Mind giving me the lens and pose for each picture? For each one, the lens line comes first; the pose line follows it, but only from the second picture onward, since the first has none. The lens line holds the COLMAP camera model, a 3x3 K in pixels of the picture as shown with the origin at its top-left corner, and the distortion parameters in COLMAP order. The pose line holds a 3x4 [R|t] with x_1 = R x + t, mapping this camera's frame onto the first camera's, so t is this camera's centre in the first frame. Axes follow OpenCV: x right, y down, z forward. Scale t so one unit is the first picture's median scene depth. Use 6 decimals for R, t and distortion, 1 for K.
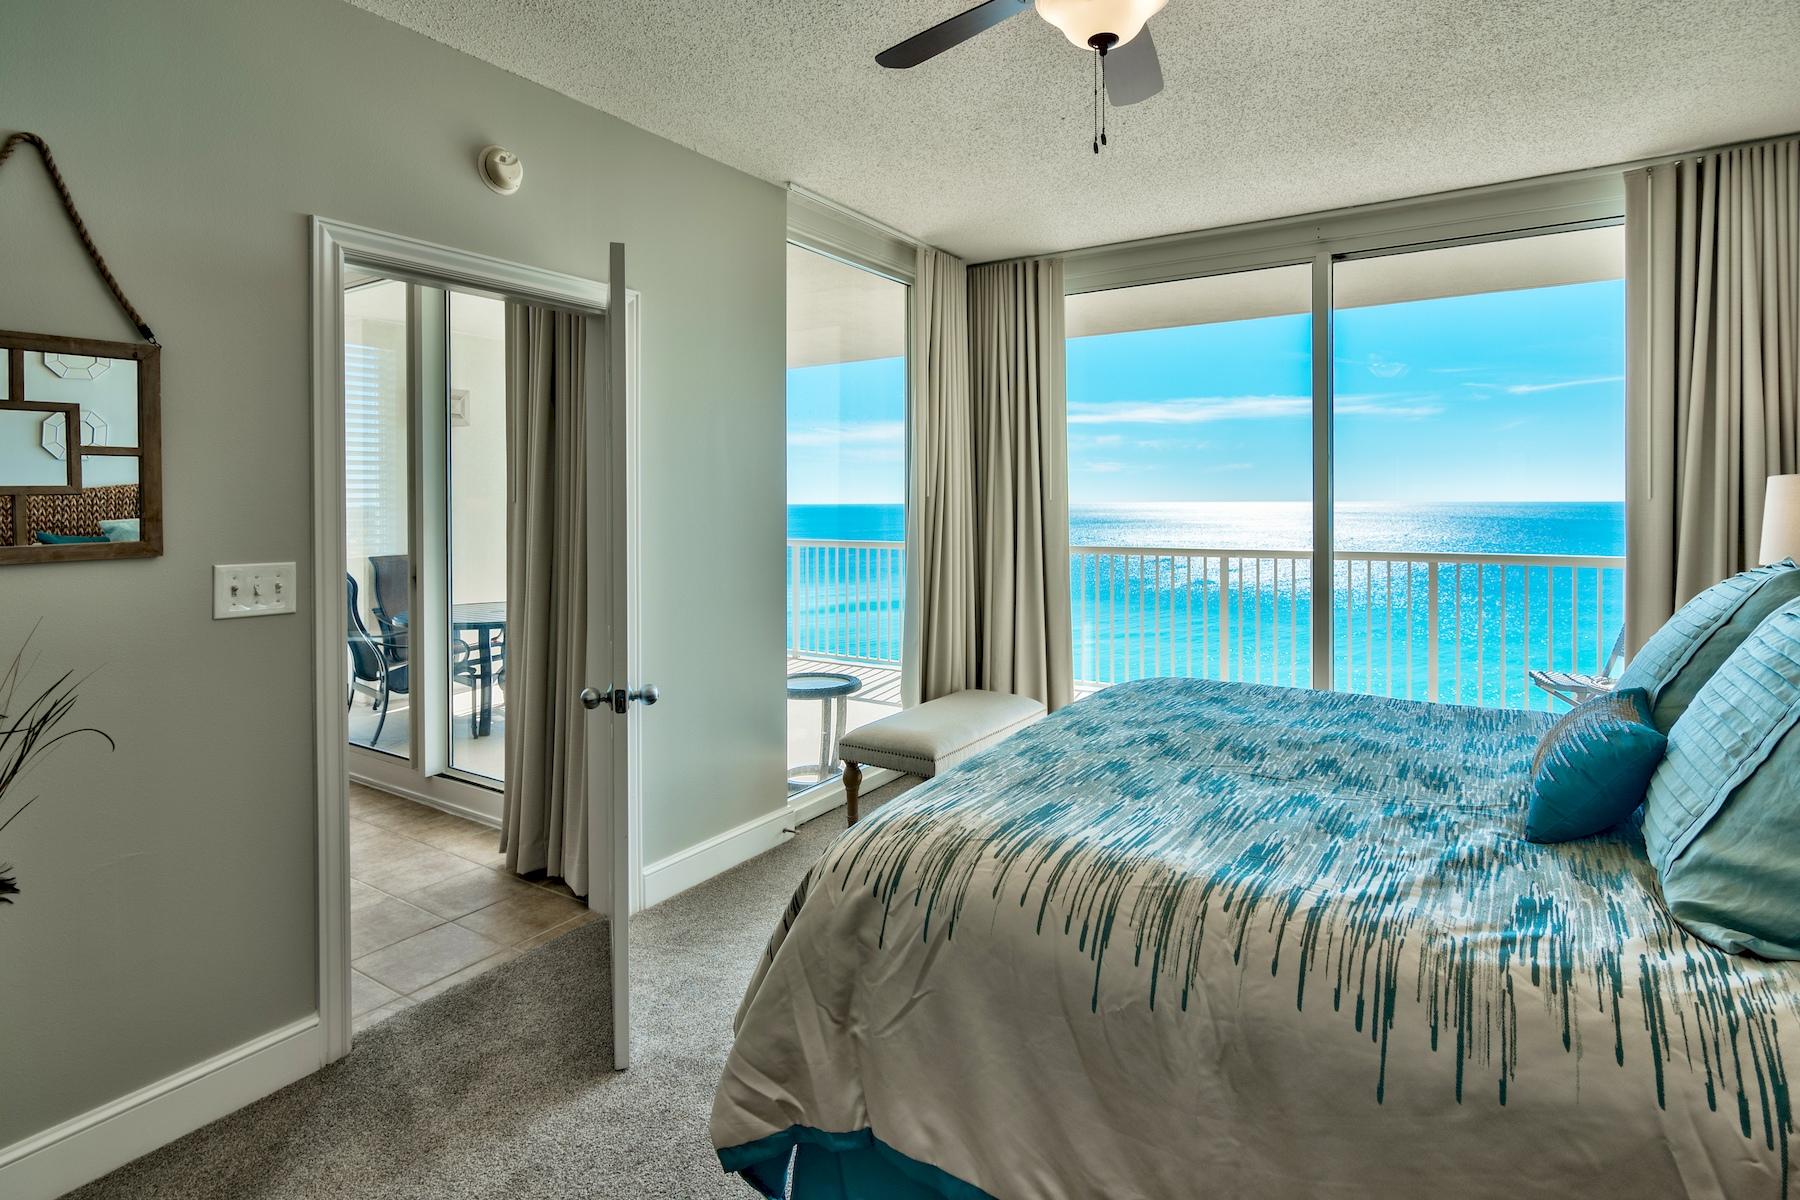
lens RADIAL K [[919.1, 0, 887.1], [0, 919.1, 504.5], [0, 0, 1]] dist [0.000540, -0.000177]
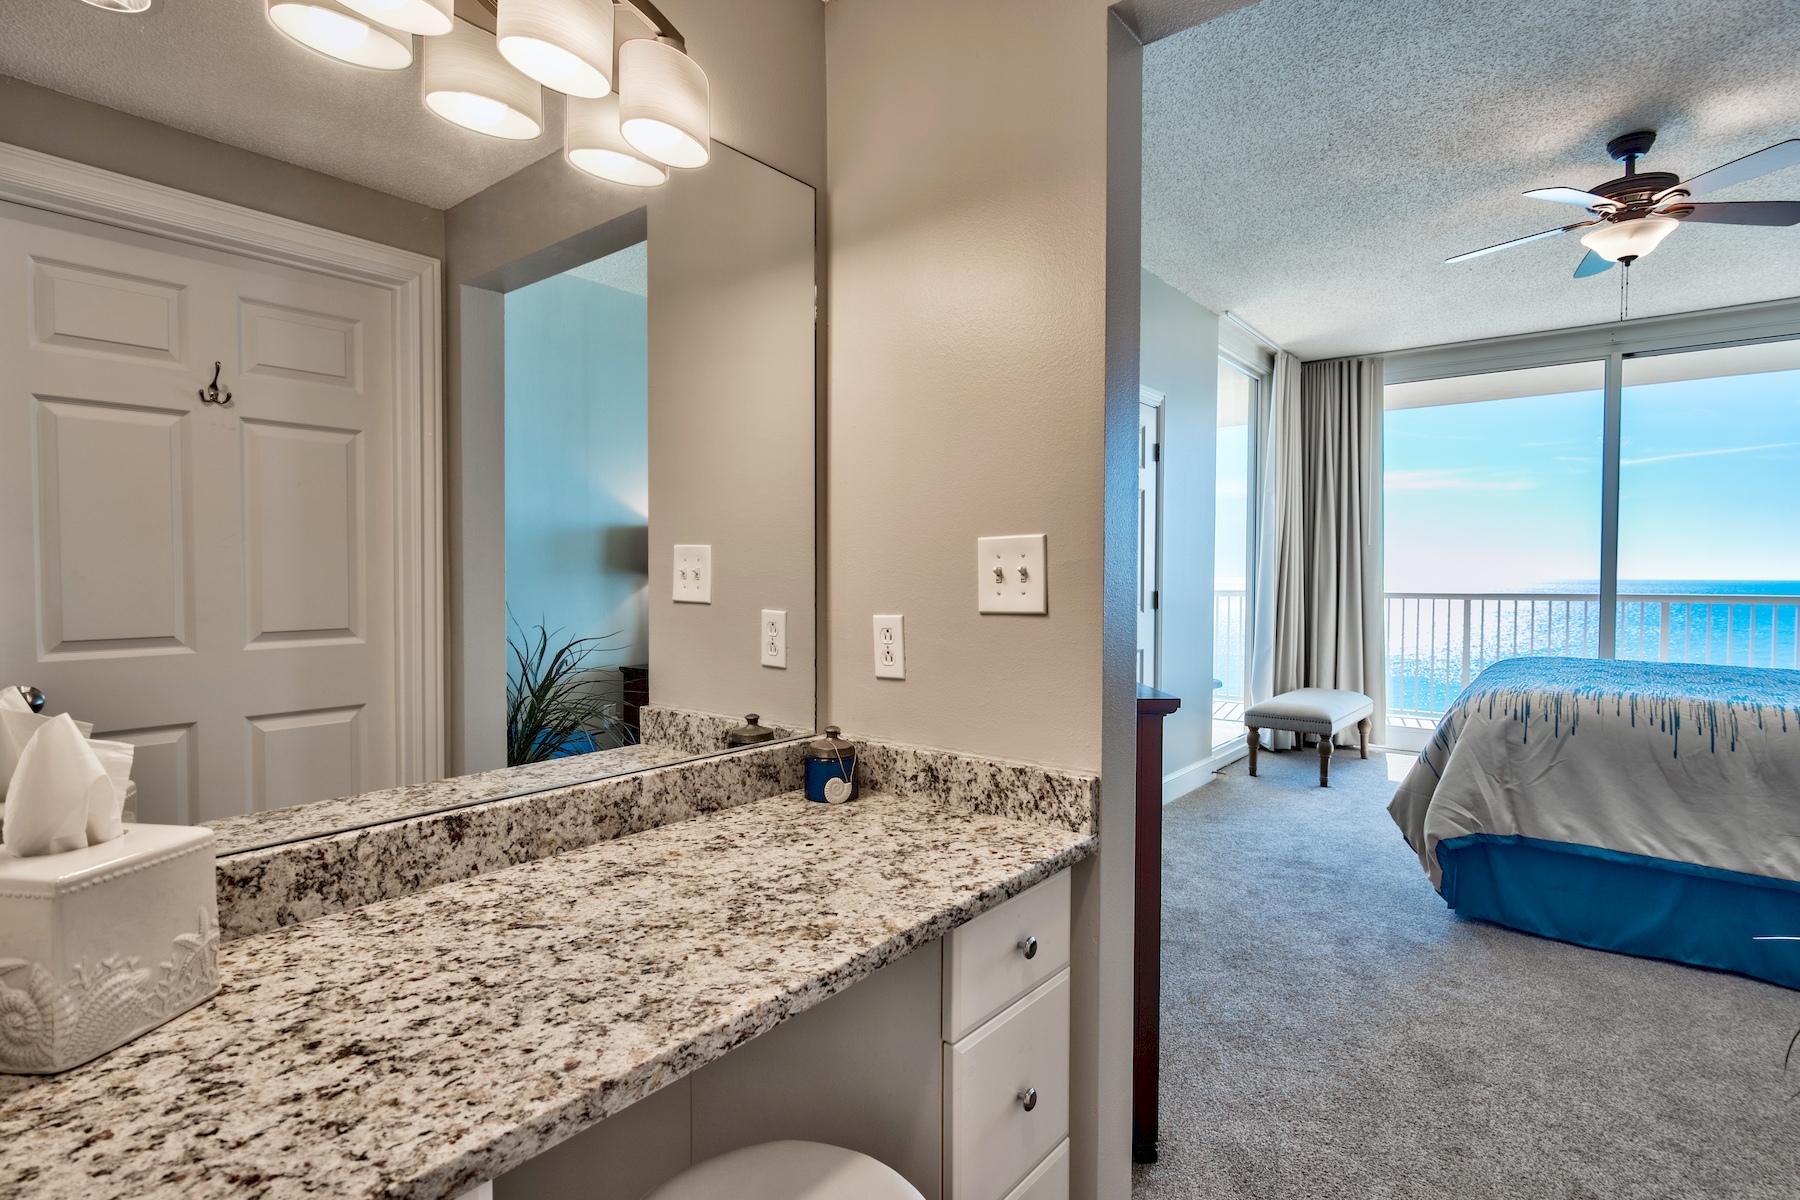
lens RADIAL K [[882.1, 0, 900.0], [0, 882.1, 600.0], [0, 0, 1]] dist [0.000980, 0.000458]
pose [[0.995931, 0.002193, -0.090090, -1.132914], [0.000134, 0.999667, 0.025812, 0.128246], [0.090117, -0.025719, 0.995599, -0.949408]]
